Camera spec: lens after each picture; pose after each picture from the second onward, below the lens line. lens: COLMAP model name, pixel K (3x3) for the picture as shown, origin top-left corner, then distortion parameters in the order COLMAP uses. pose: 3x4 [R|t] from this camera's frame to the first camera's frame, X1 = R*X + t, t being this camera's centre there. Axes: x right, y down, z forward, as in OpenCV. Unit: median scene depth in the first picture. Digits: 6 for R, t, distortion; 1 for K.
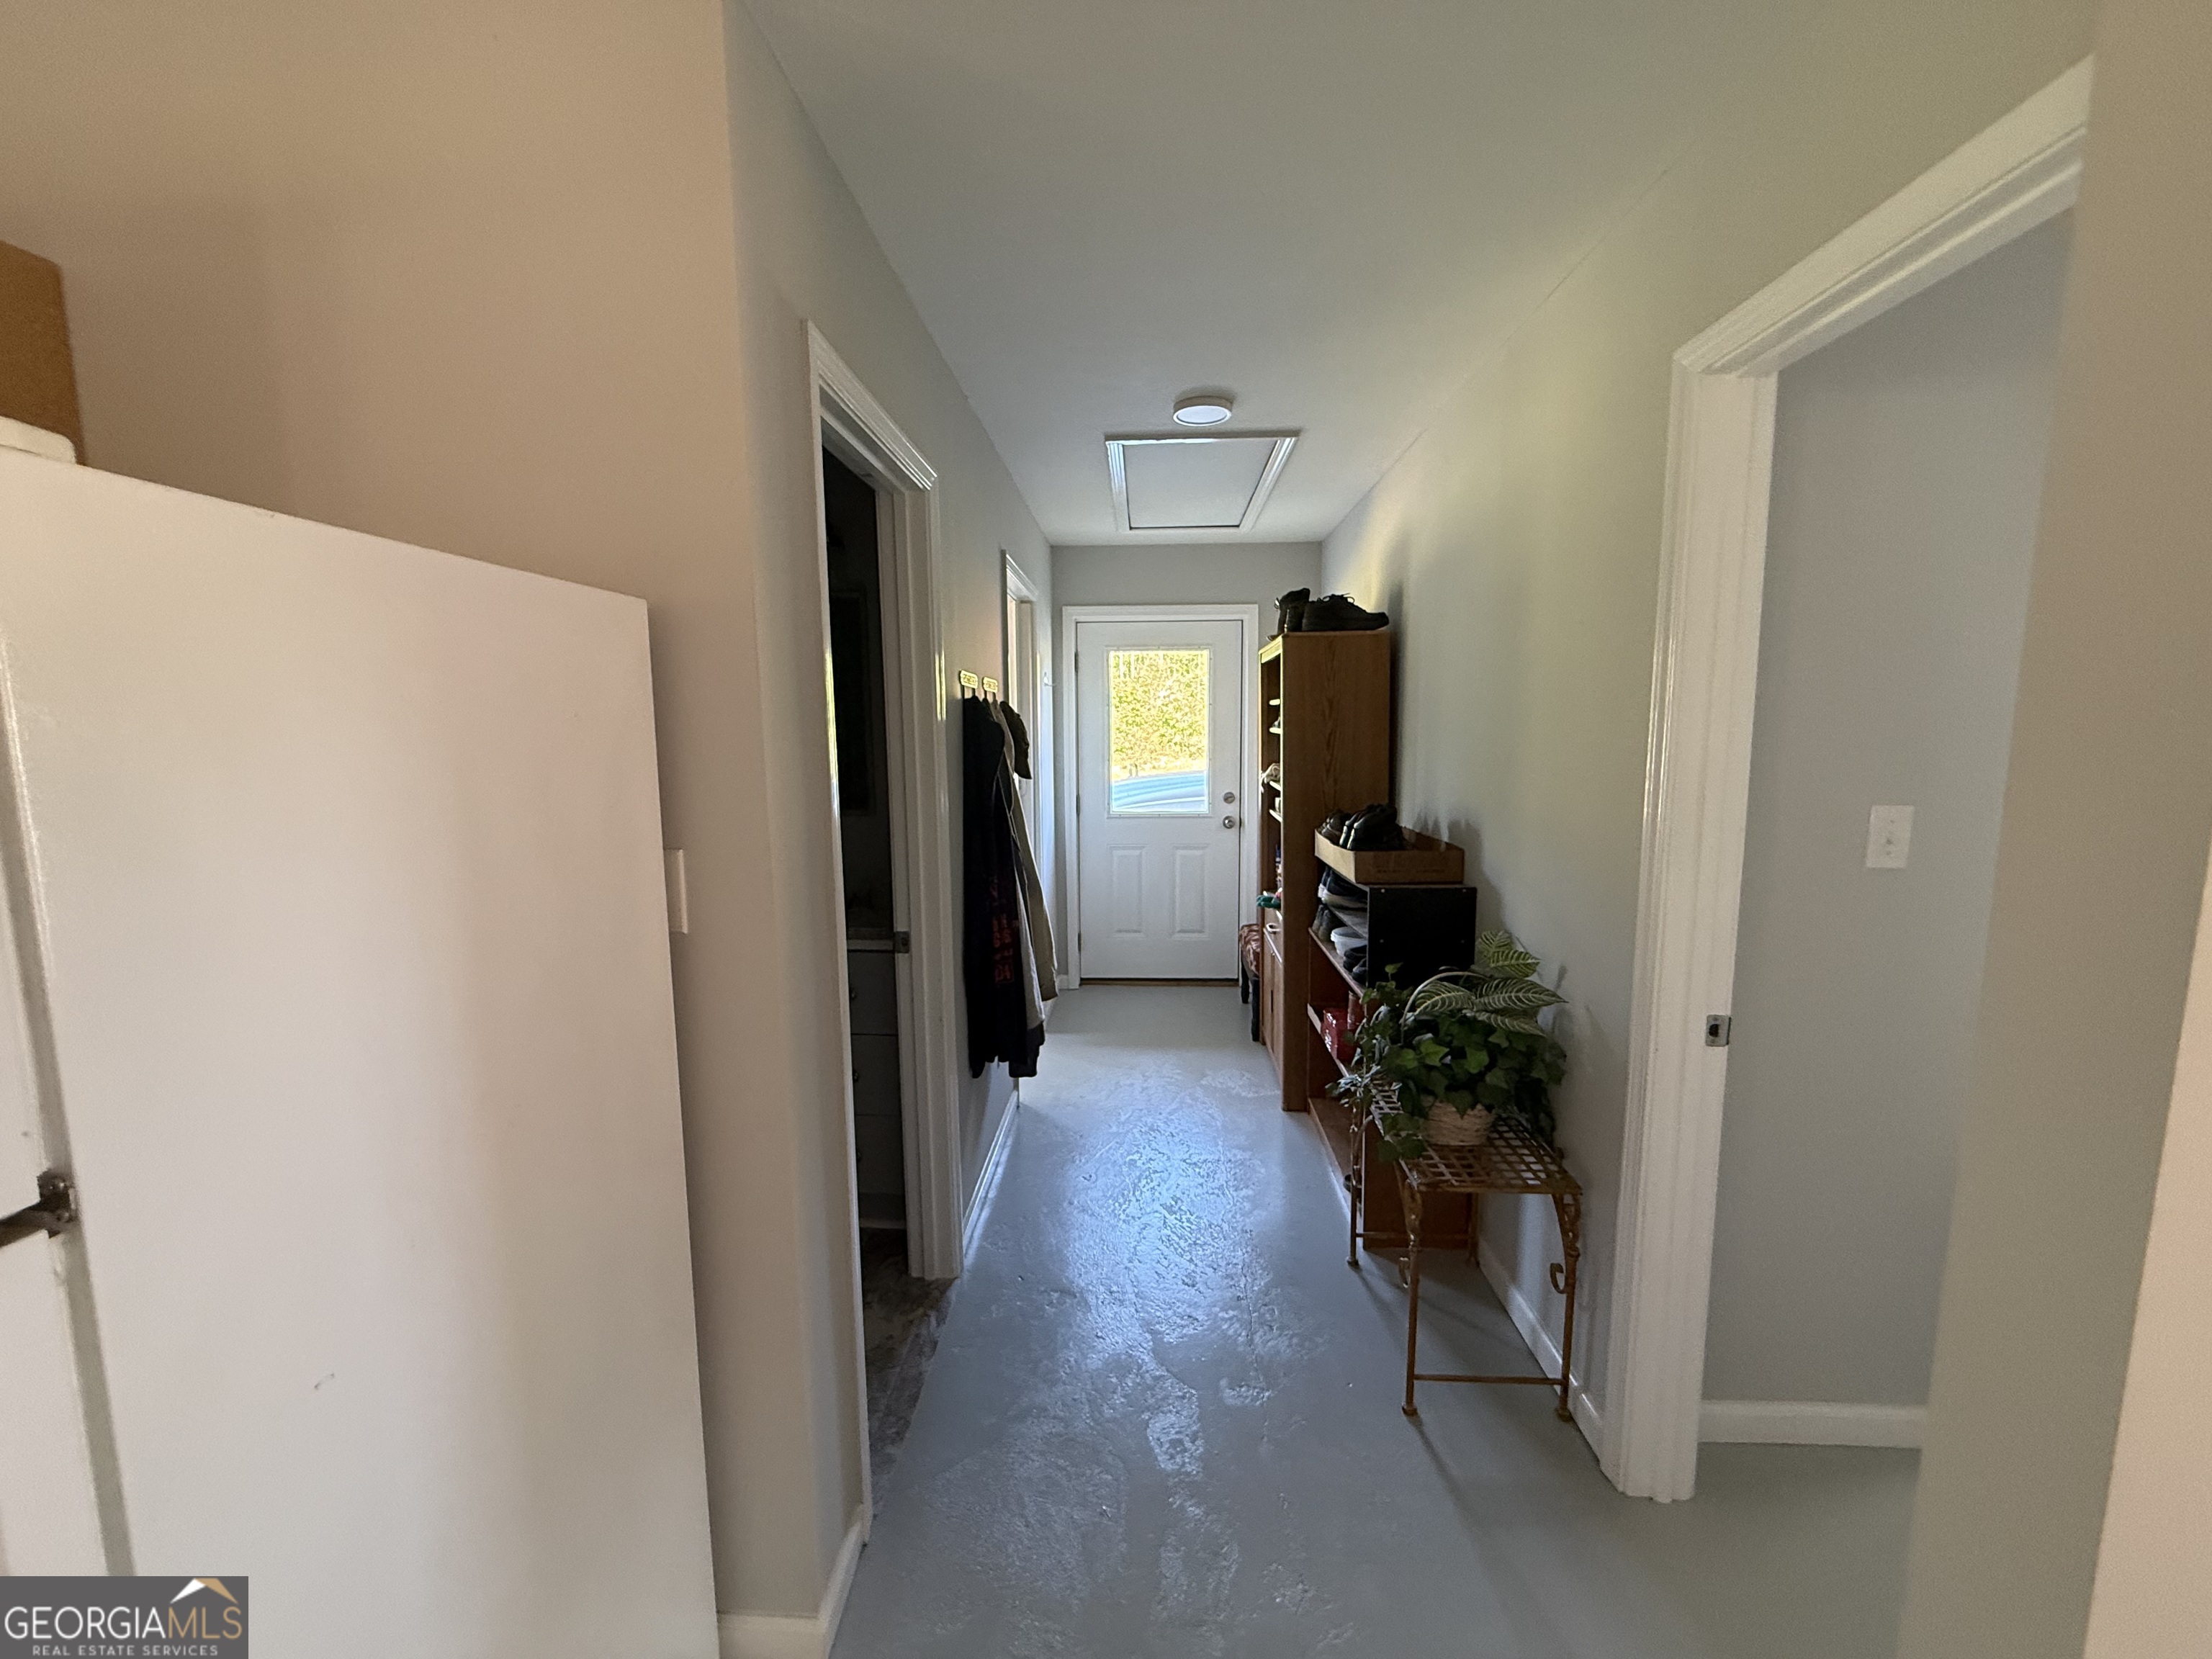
lens RADIAL K [[886.7, 0, 1106.0], [0, 886.7, 829.5], [0, 0, 1]] dist [0.000287, -0.000187]
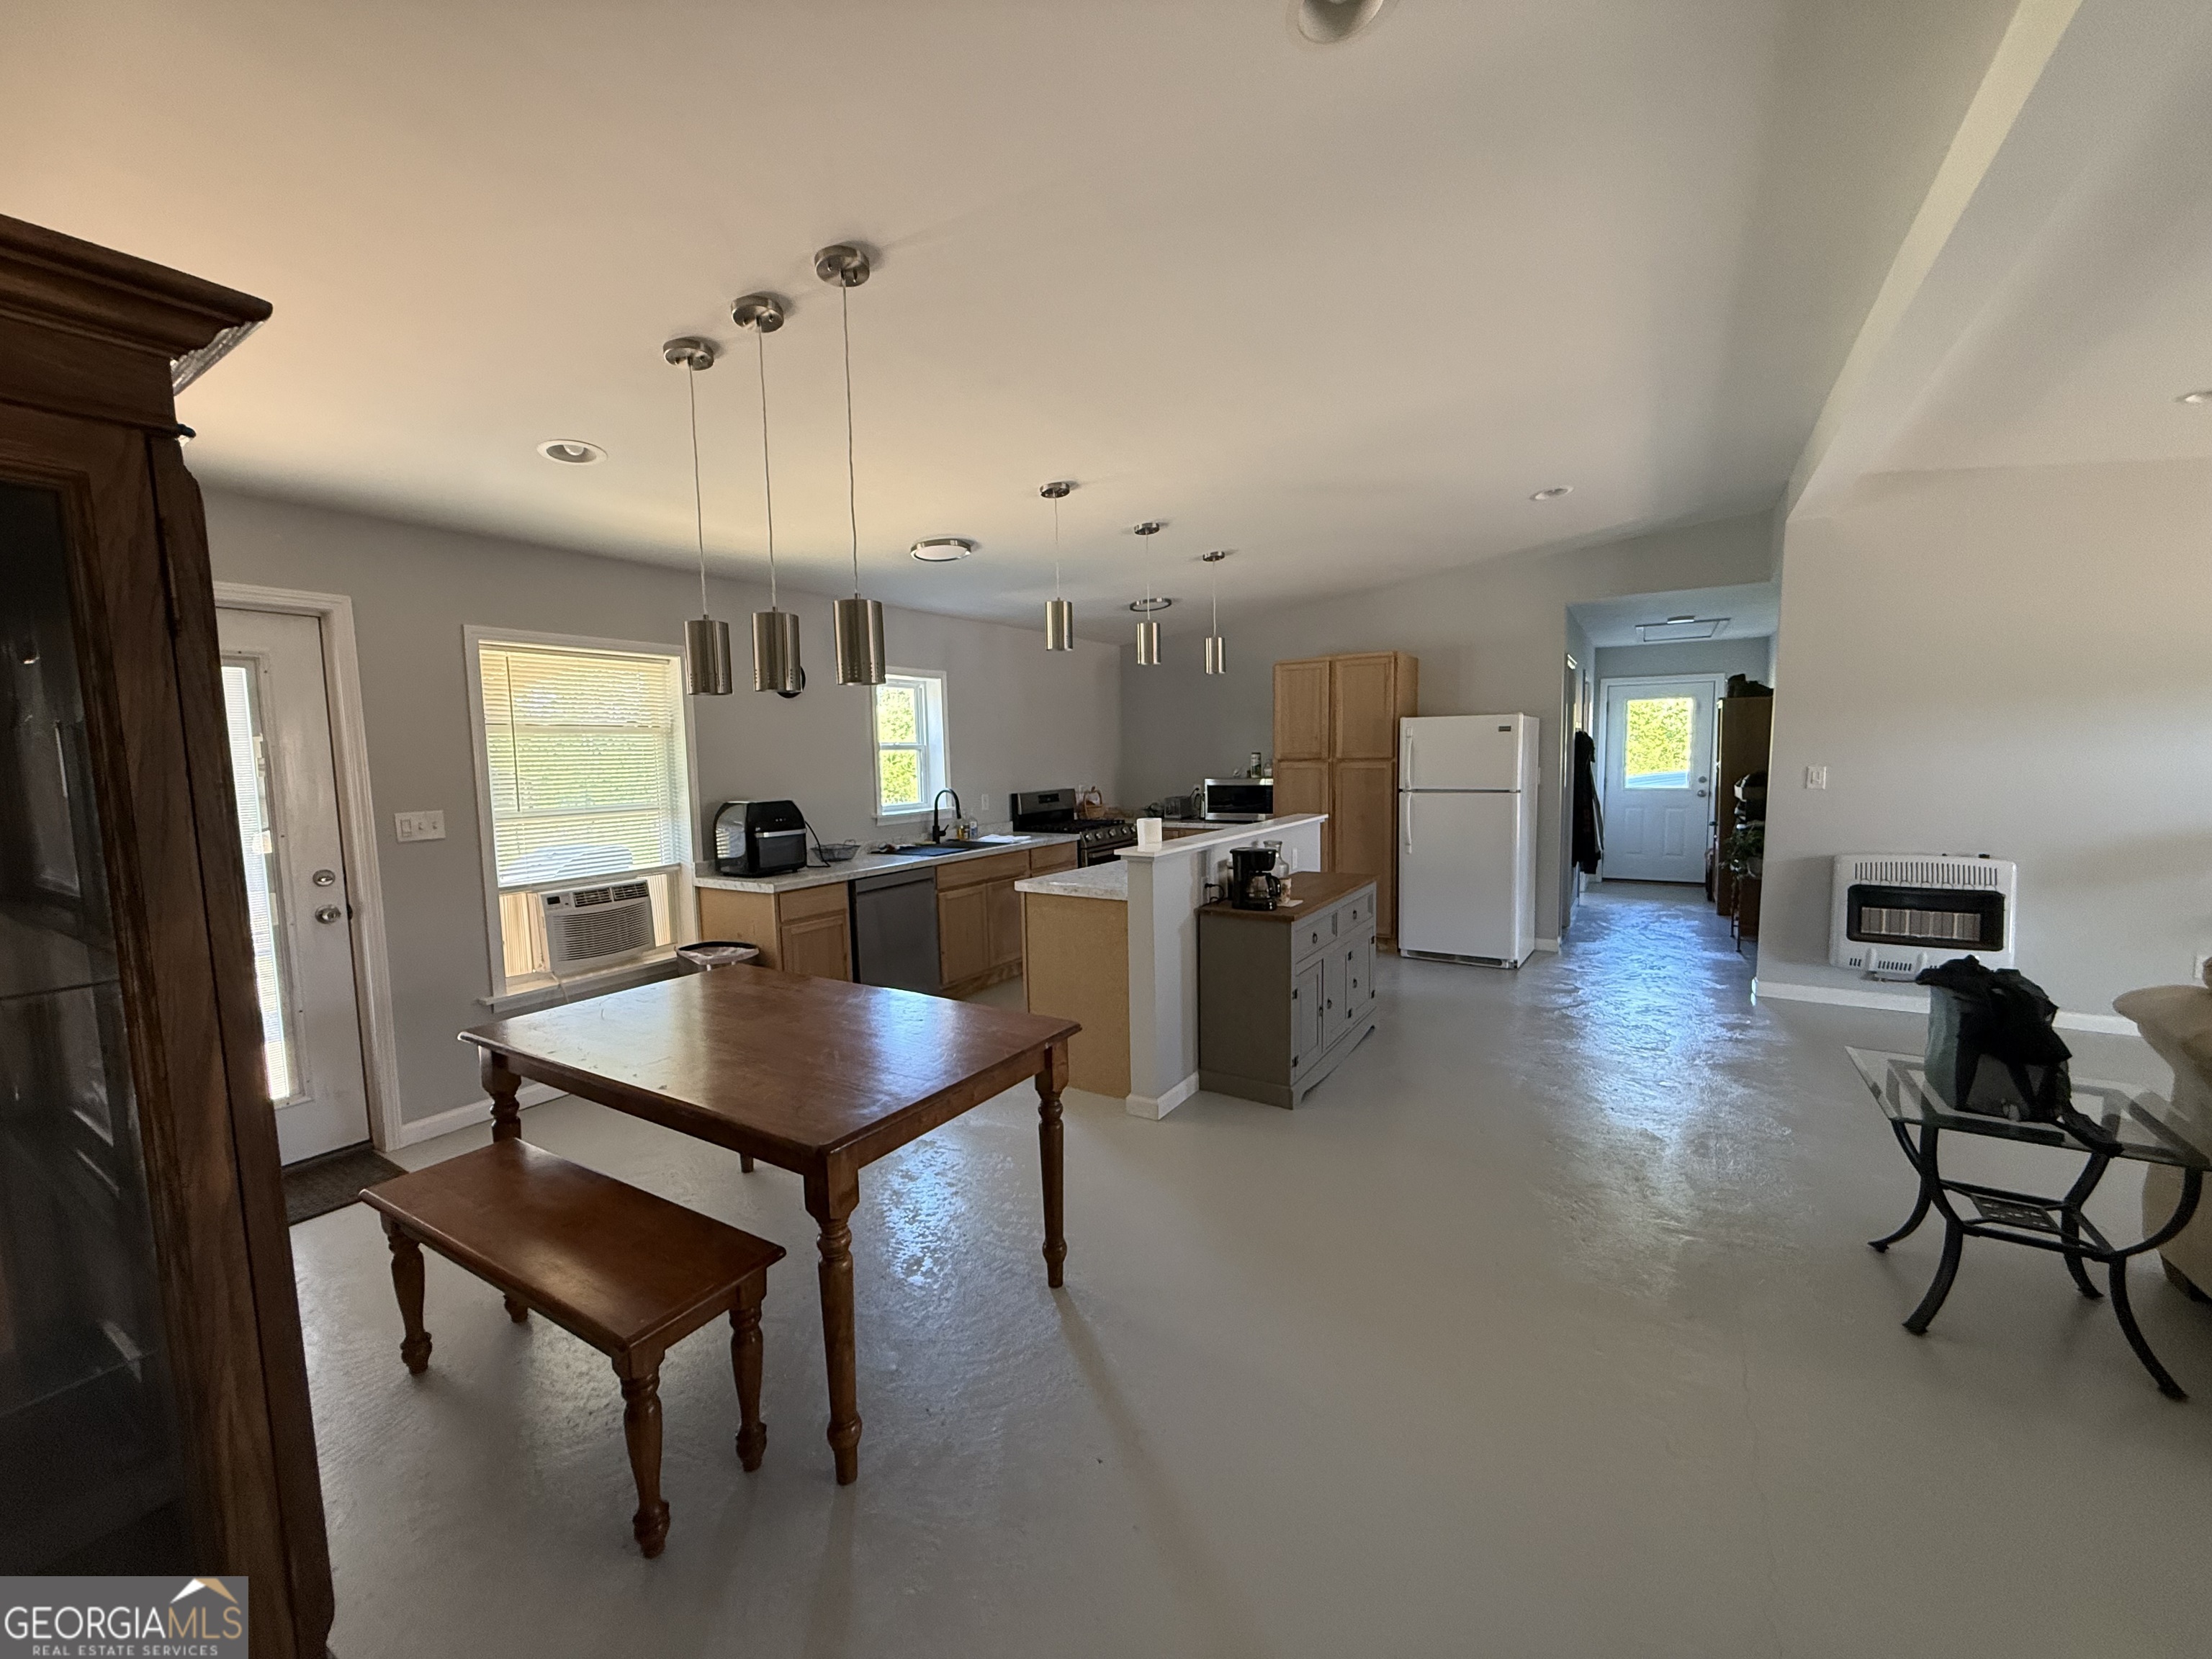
lens RADIAL K [[886.7, 0, 1106.0], [0, 886.7, 829.5], [0, 0, 1]] dist [0.000287, -0.000187]
pose [[0.877896, 0.036106, -0.477489, -0.060518], [-0.044462, 0.998992, -0.006205, 0.131215], [0.476783, 0.026677, 0.878616, -1.158047]]
